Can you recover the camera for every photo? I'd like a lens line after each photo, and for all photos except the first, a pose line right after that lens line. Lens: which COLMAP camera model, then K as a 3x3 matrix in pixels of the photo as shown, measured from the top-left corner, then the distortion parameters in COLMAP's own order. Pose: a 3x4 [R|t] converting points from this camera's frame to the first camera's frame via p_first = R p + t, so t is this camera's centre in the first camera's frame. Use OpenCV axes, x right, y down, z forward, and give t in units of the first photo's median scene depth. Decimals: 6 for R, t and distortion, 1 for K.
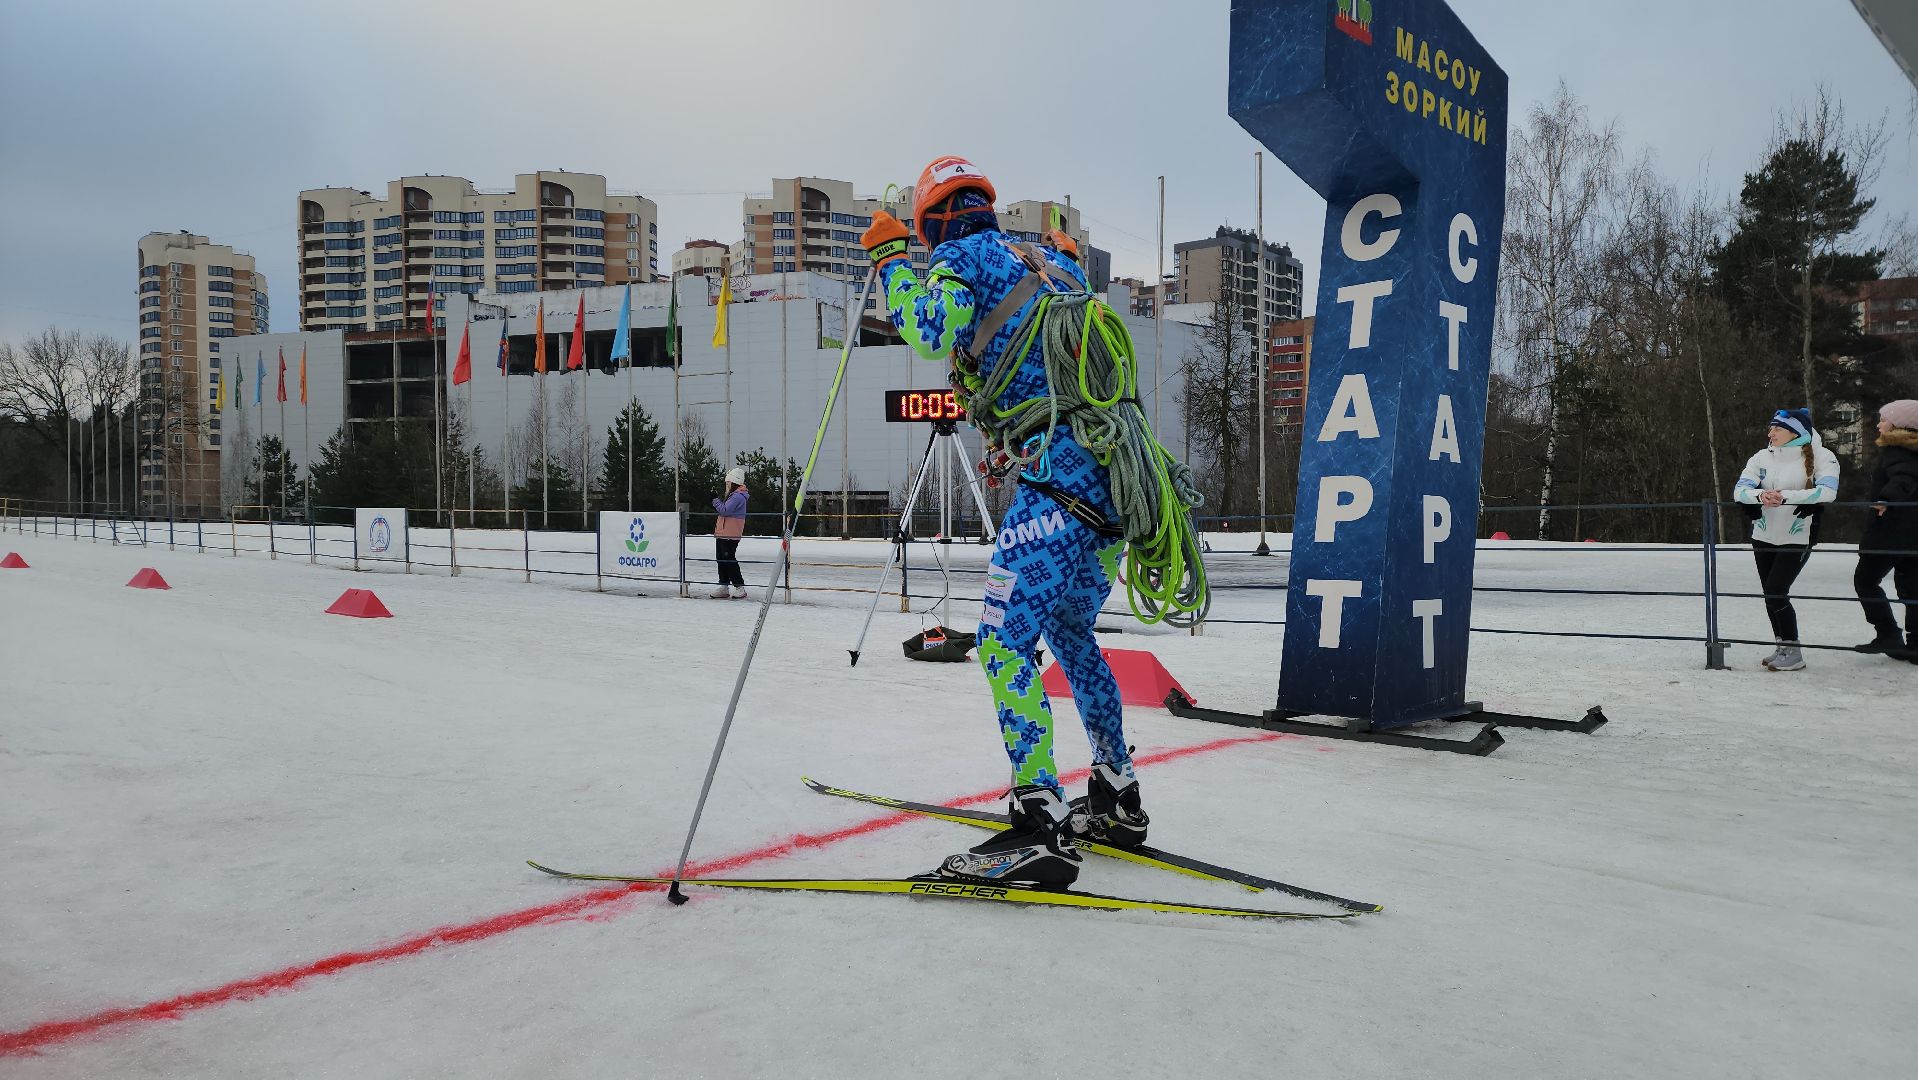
lens RADIAL K [[1270.0, 0, 954.0], [0, 1270.0, 527.4], [0, 0, 1]] dist [0.105132, -0.094566]
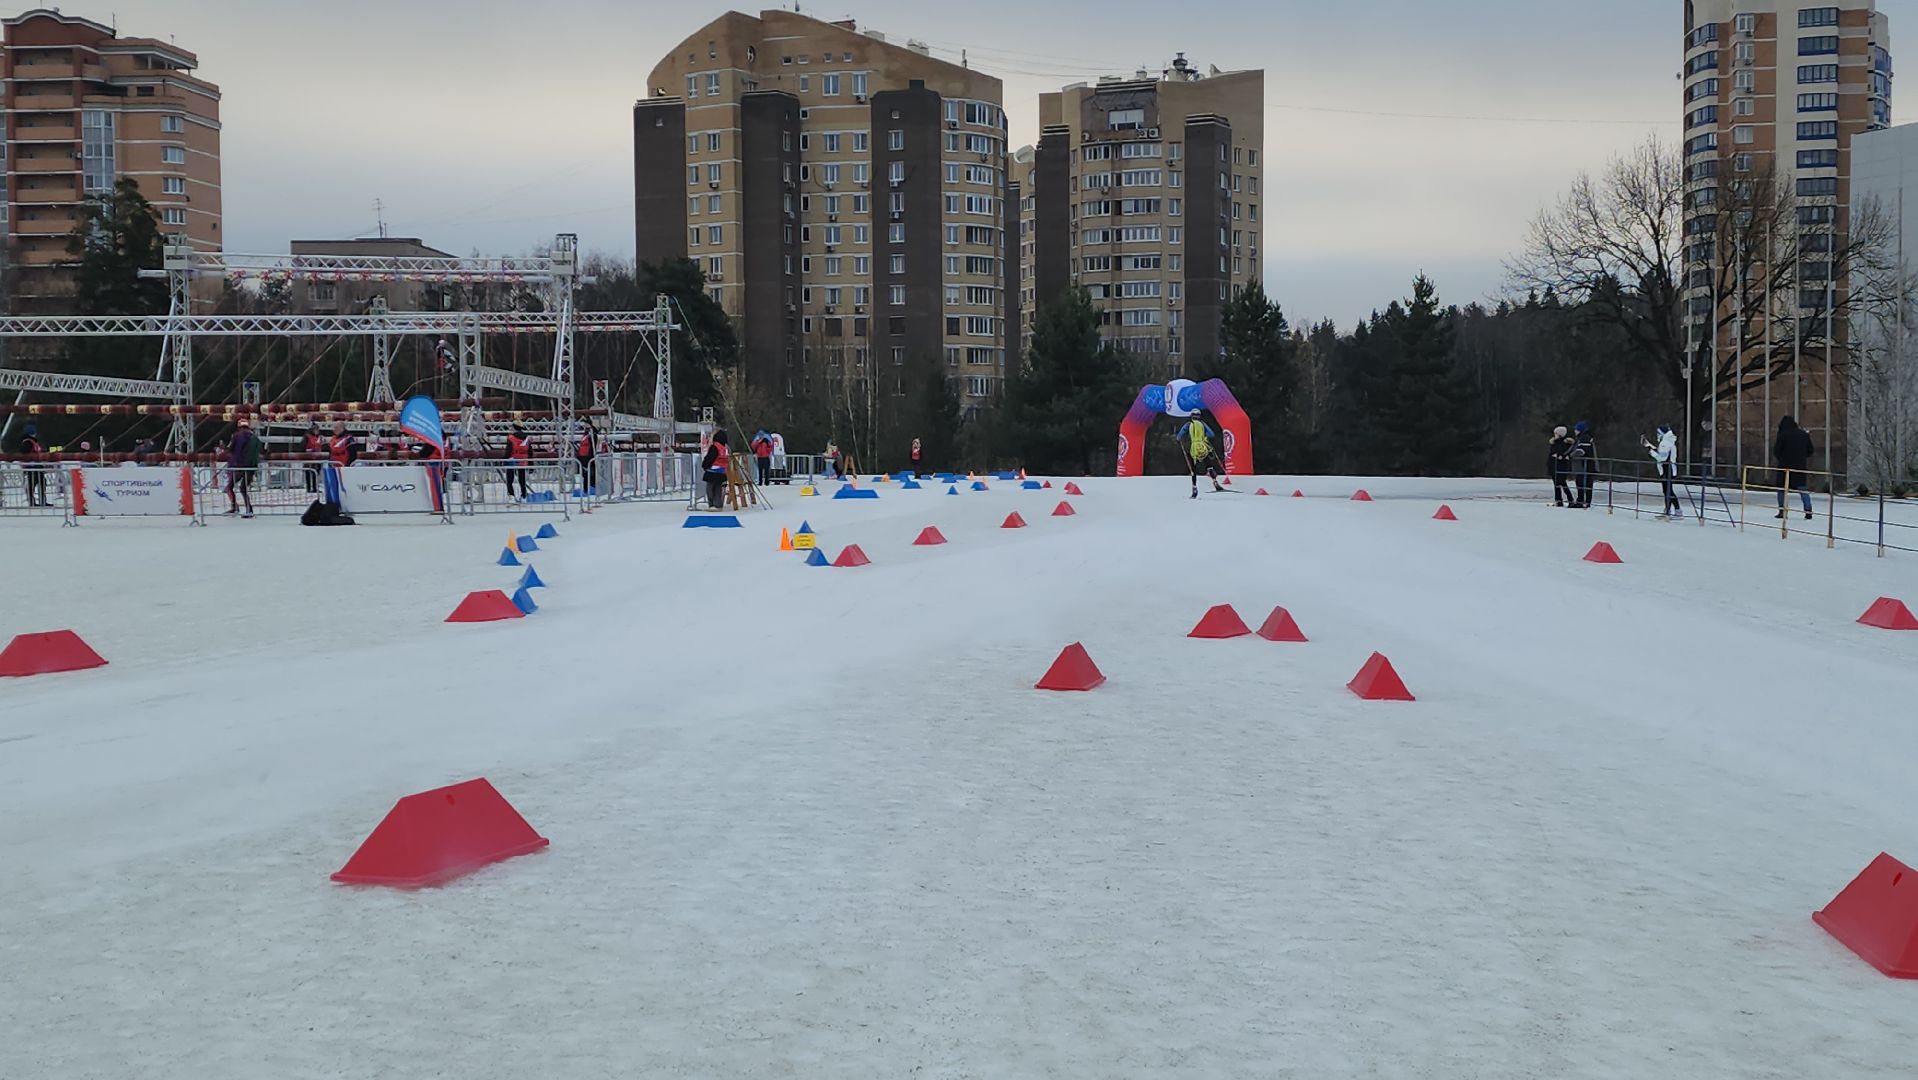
lens RADIAL K [[2432.4, 0, 908.7], [0, 2432.4, 541.0], [0, 0, 1]] dist [0.172858, -0.414165]
pose [[0.666289, 0.024088, -0.745305, -0.391018], [-0.006469, 0.999627, 0.026524, -0.025038], [0.745666, -0.012851, 0.666196, 0.219838]]
